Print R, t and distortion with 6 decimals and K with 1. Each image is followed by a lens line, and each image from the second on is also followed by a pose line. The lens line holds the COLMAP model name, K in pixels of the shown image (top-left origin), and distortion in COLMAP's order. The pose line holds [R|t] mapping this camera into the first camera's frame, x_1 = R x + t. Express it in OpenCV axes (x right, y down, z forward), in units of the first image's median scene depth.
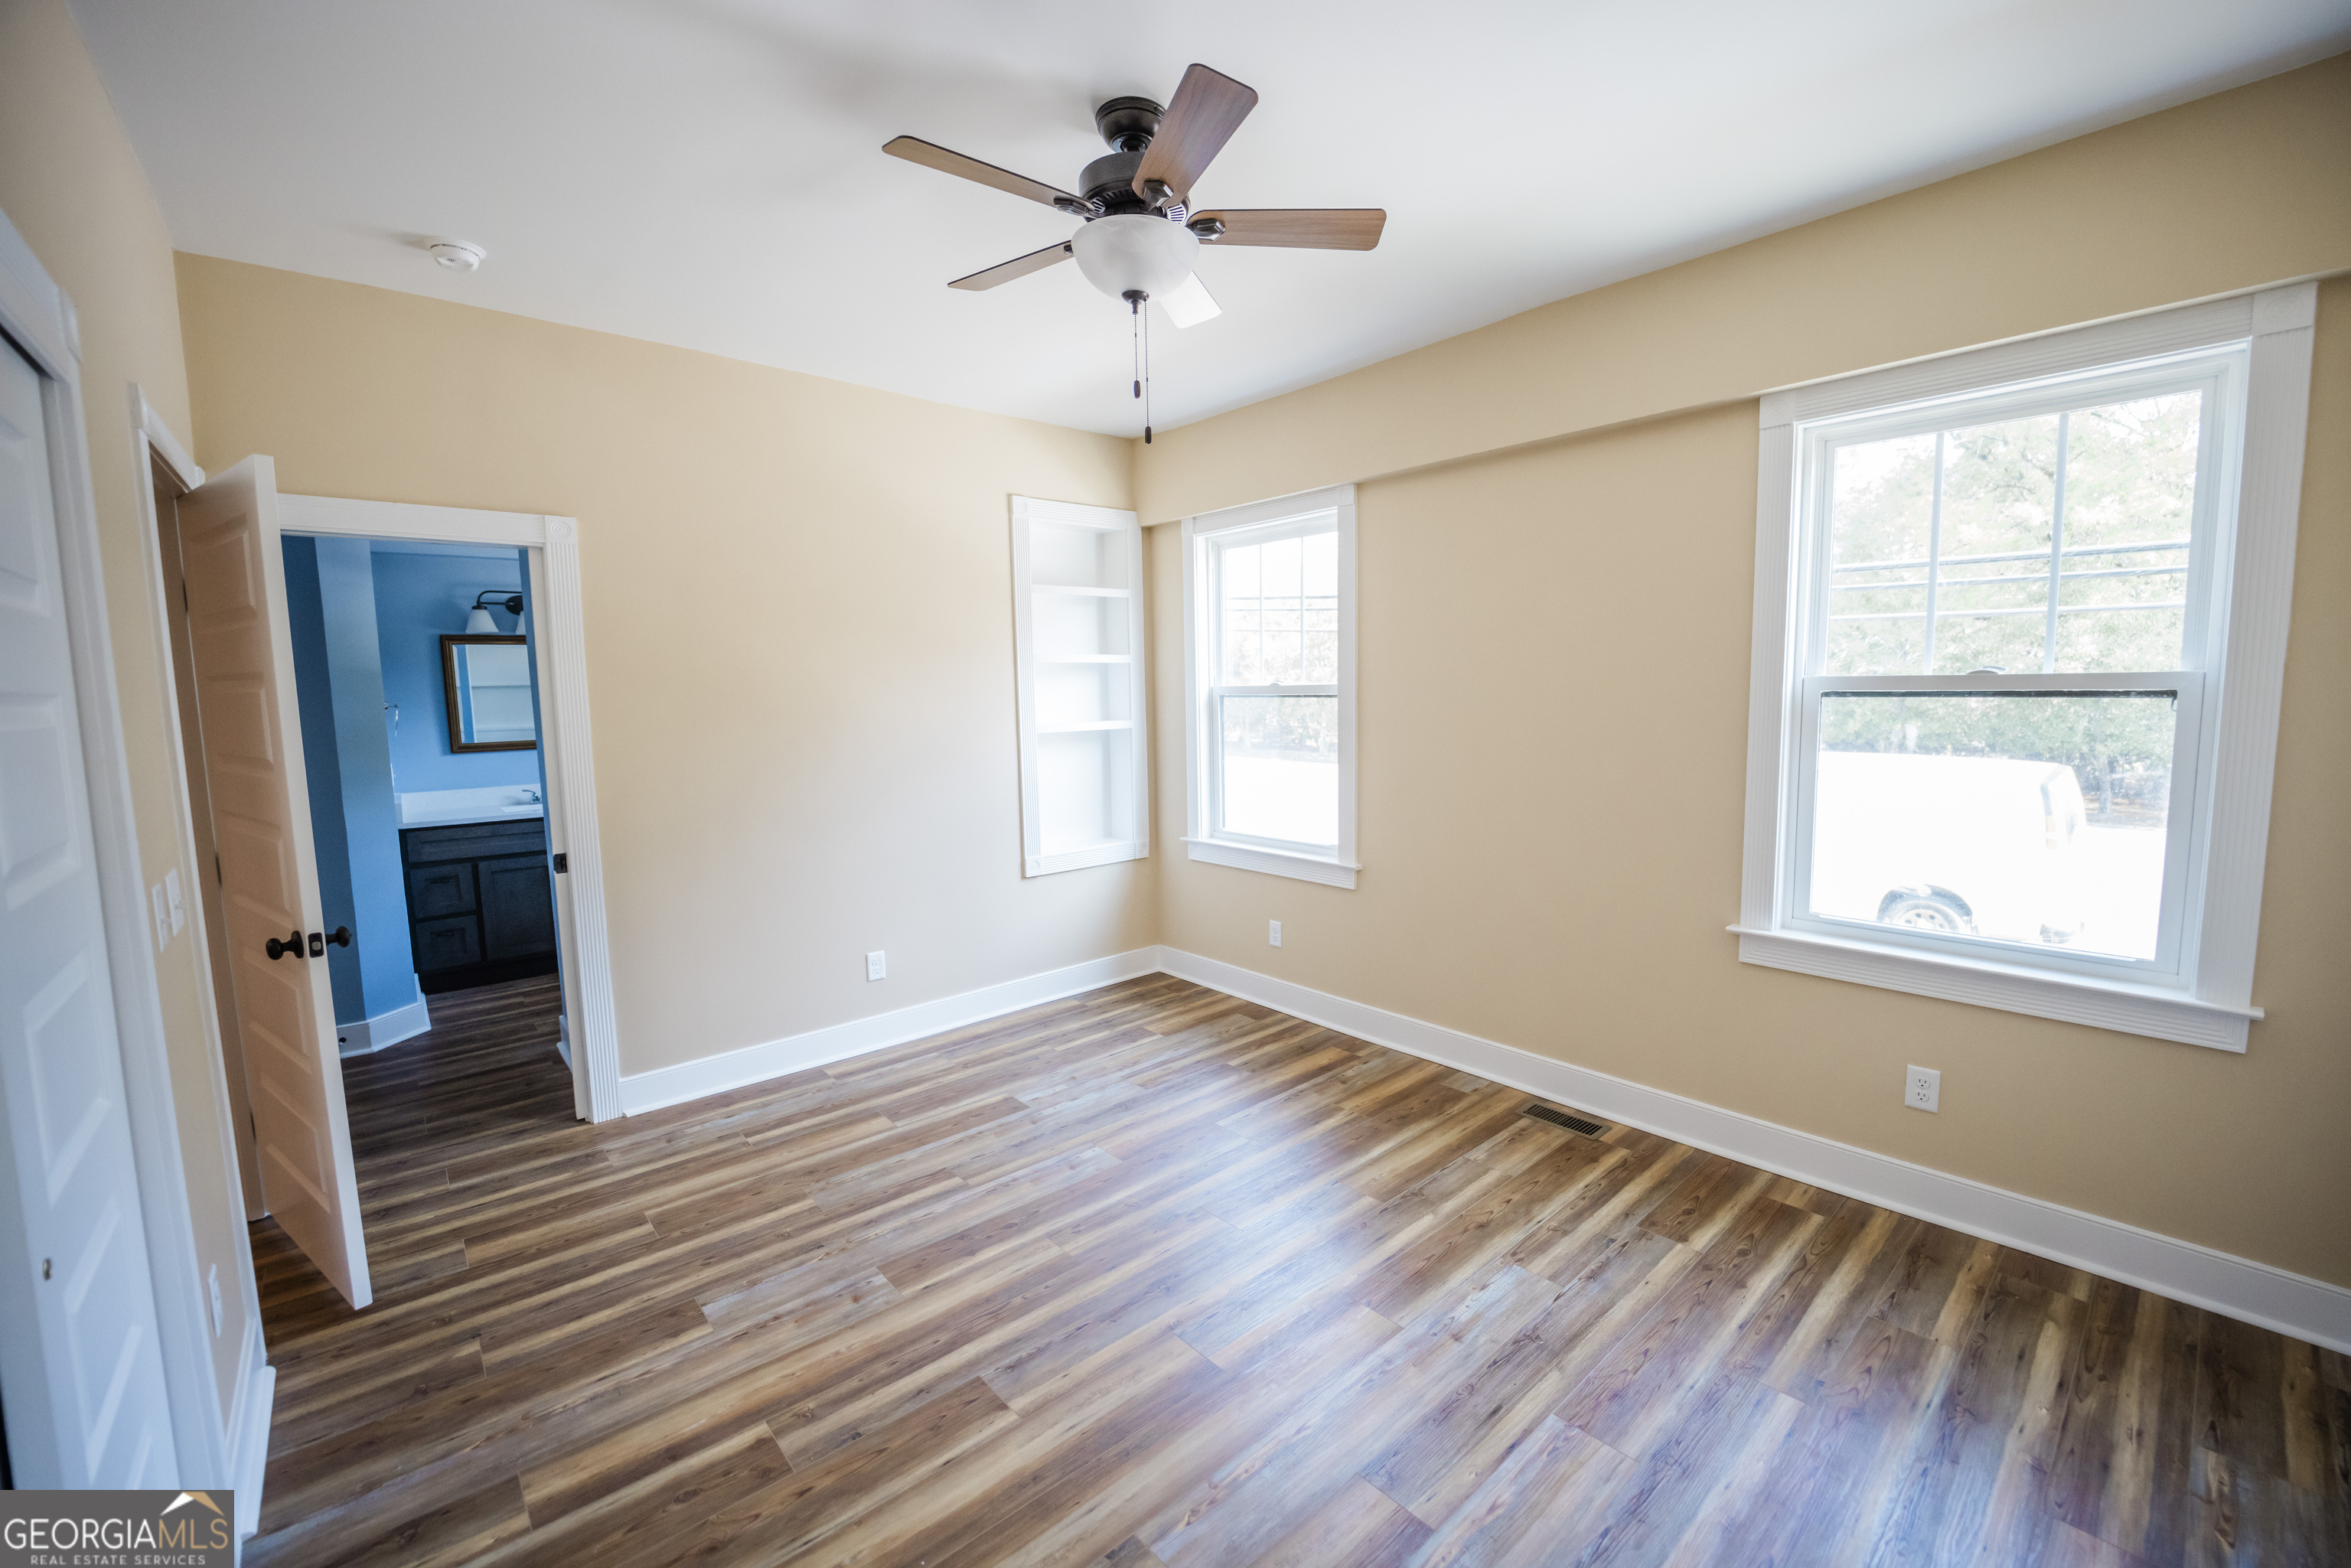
lens RADIAL K [[952.0, 0, 1177.9], [0, 952.0, 787.1], [0, 0, 1]] dist [-0.021701, 0.001220]
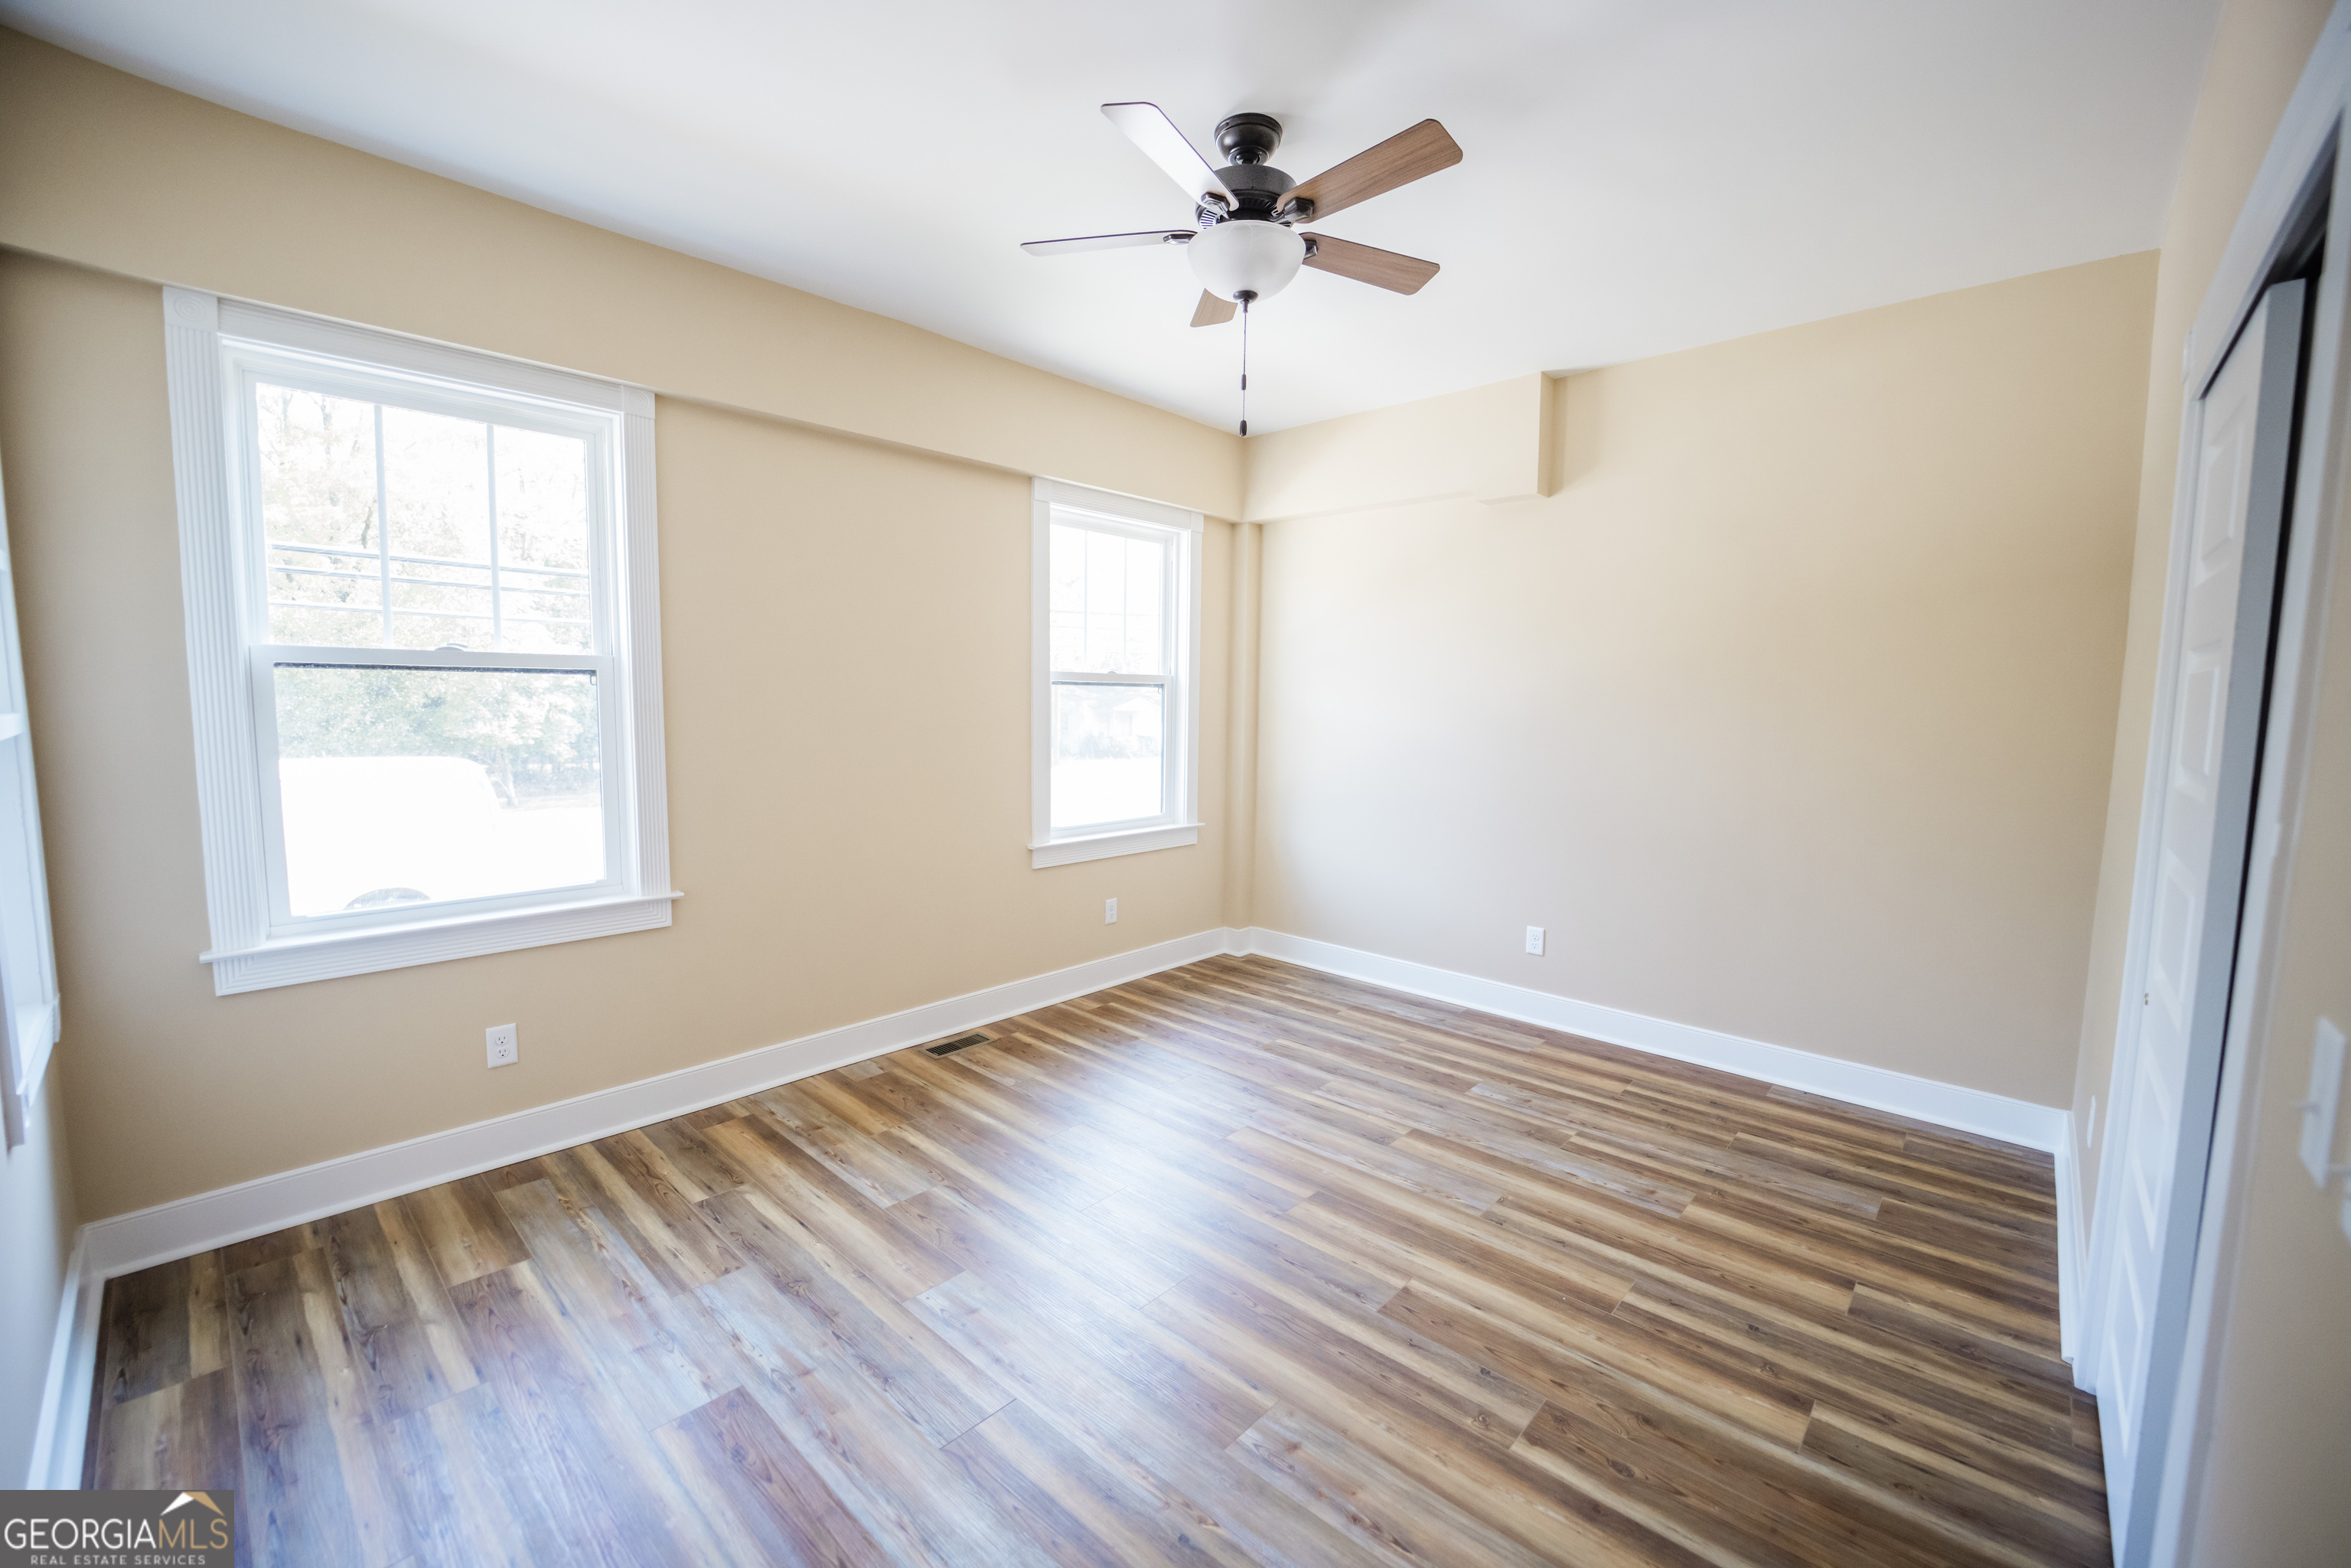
lens RADIAL K [[952.0, 0, 1204.7], [0, 952.0, 783.2], [0, 0, 1]] dist [-0.021701, 0.001220]
pose [[-0.130608, -0.075957, 0.988520, -0.910068], [0.090437, 0.991991, 0.088173, -0.050497], [-0.987301, 0.100915, -0.122693, 0.973836]]
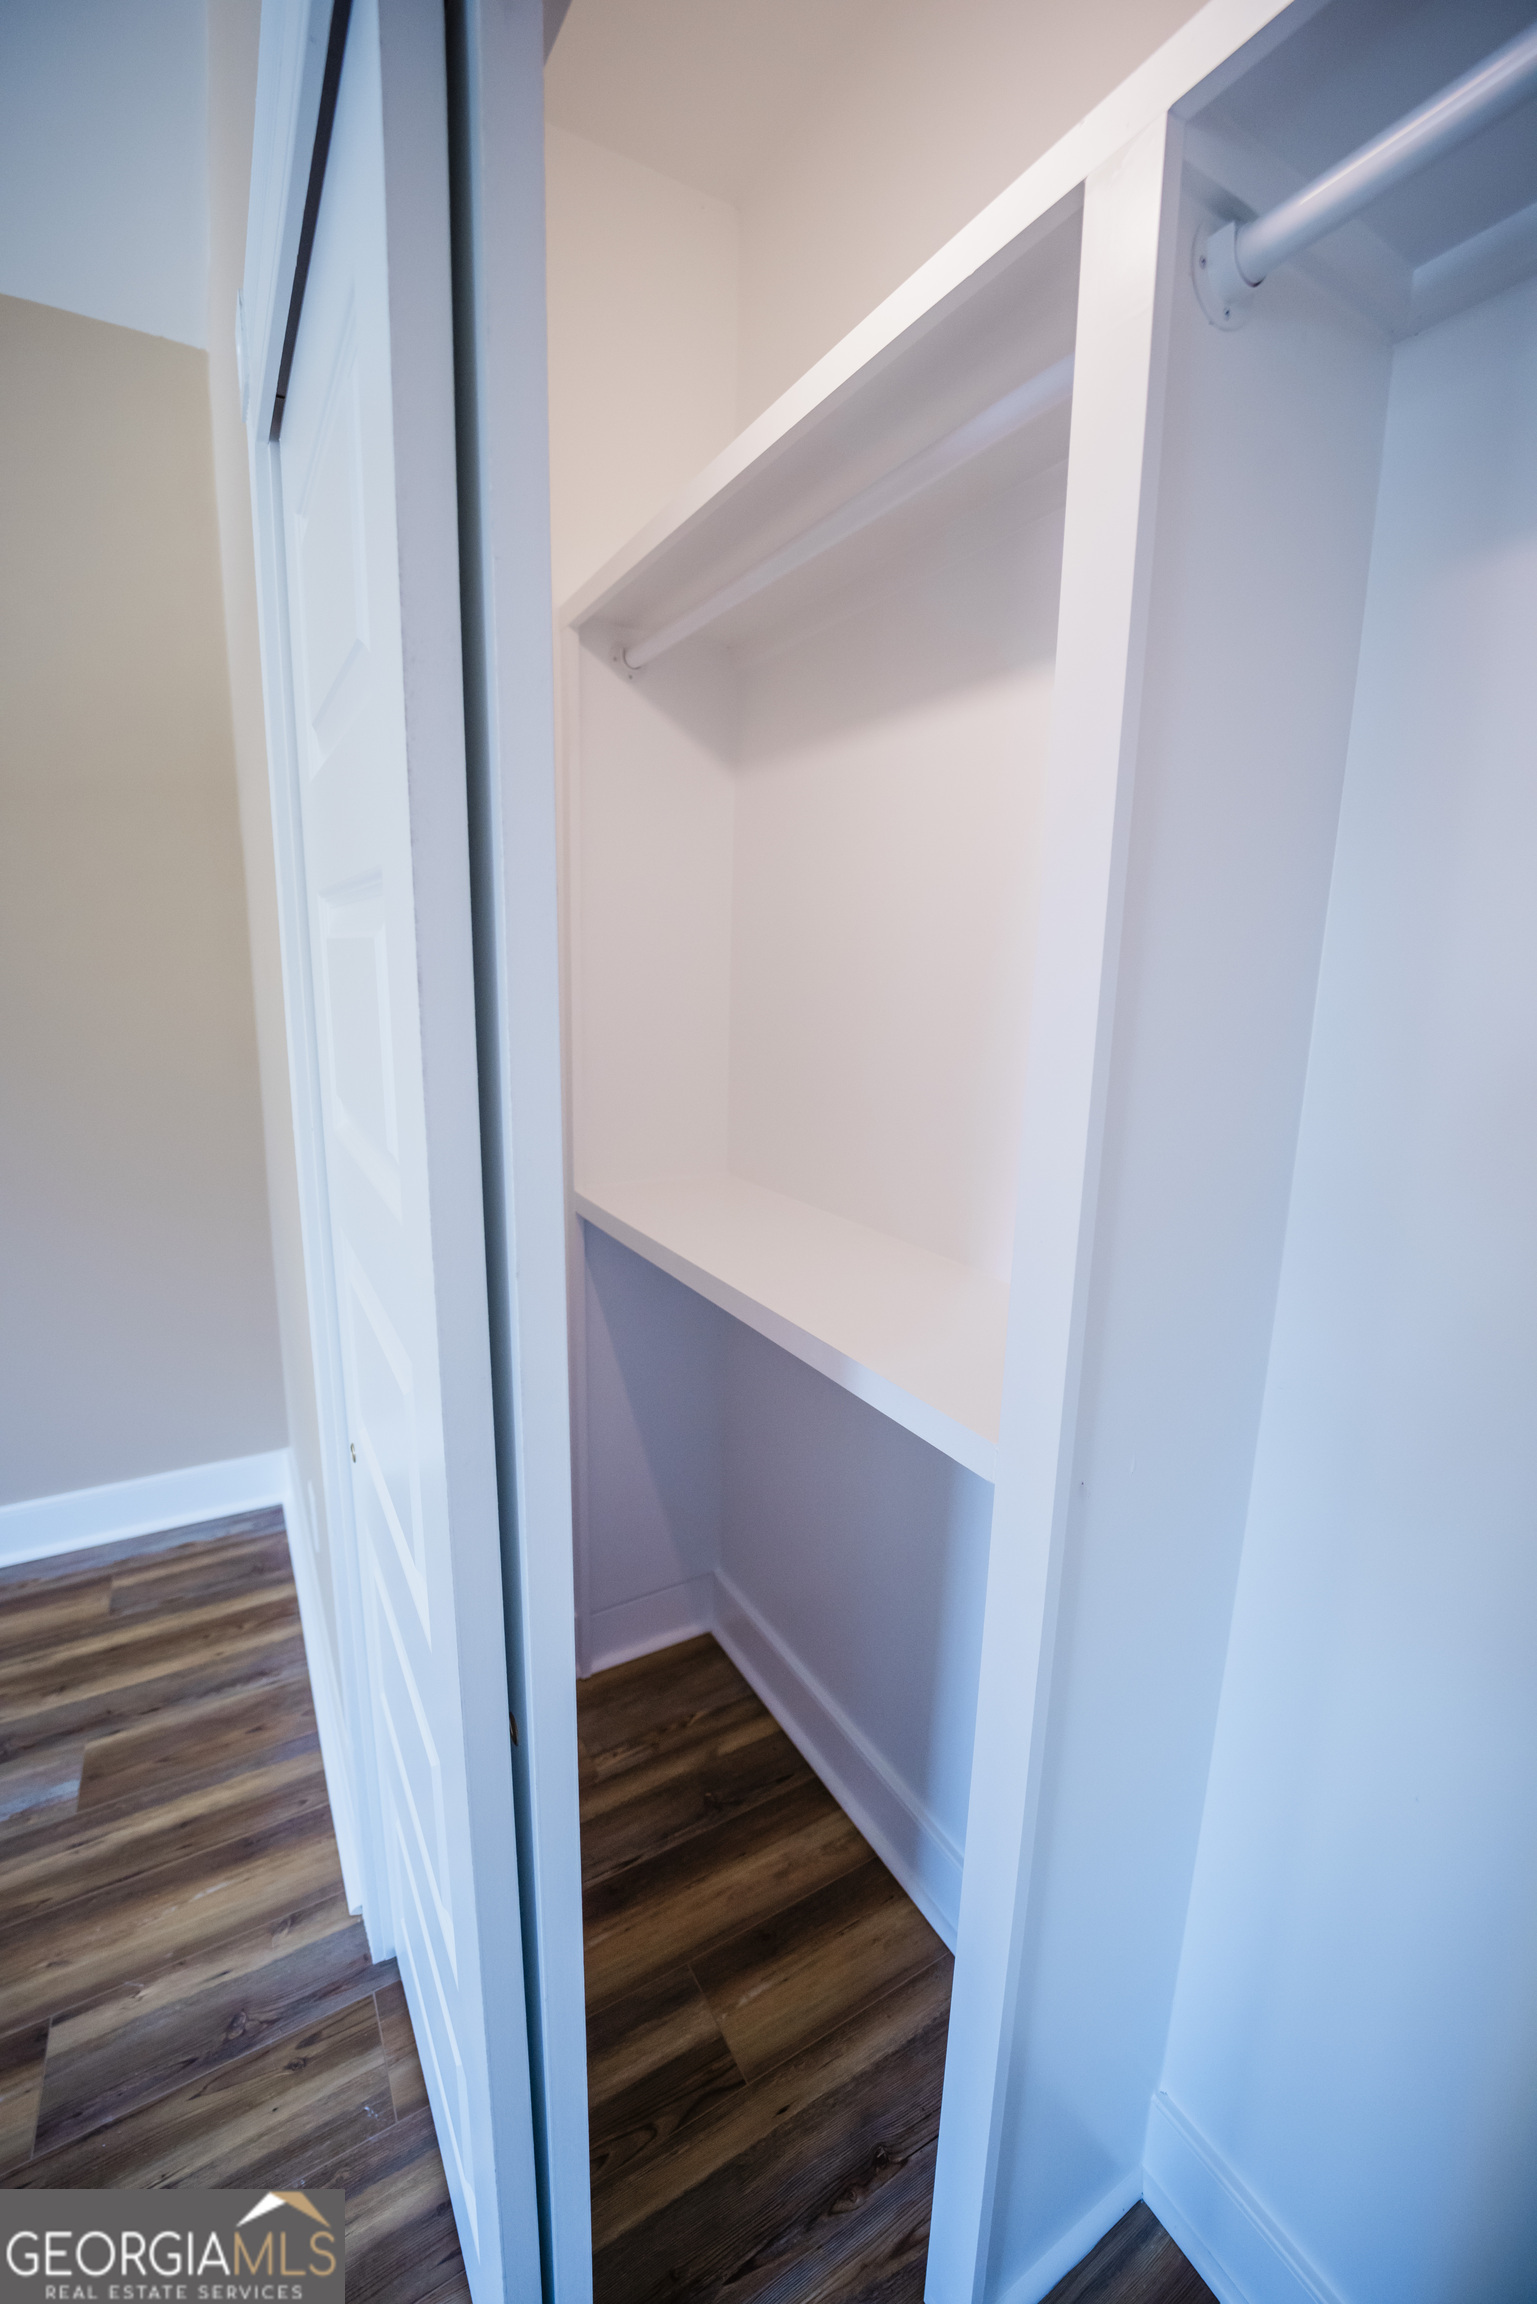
lens RADIAL K [[933.0, 0, 773.8], [0, 933.0, 1154.2], [0, 0, 1]] dist [-0.021701, 0.001220]
pose [[-0.985704, -0.030026, 0.165791, -0.619947], [0.019208, 0.957551, 0.287623, -0.028037], [-0.167389, 0.286696, -0.943285, 0.589263]]
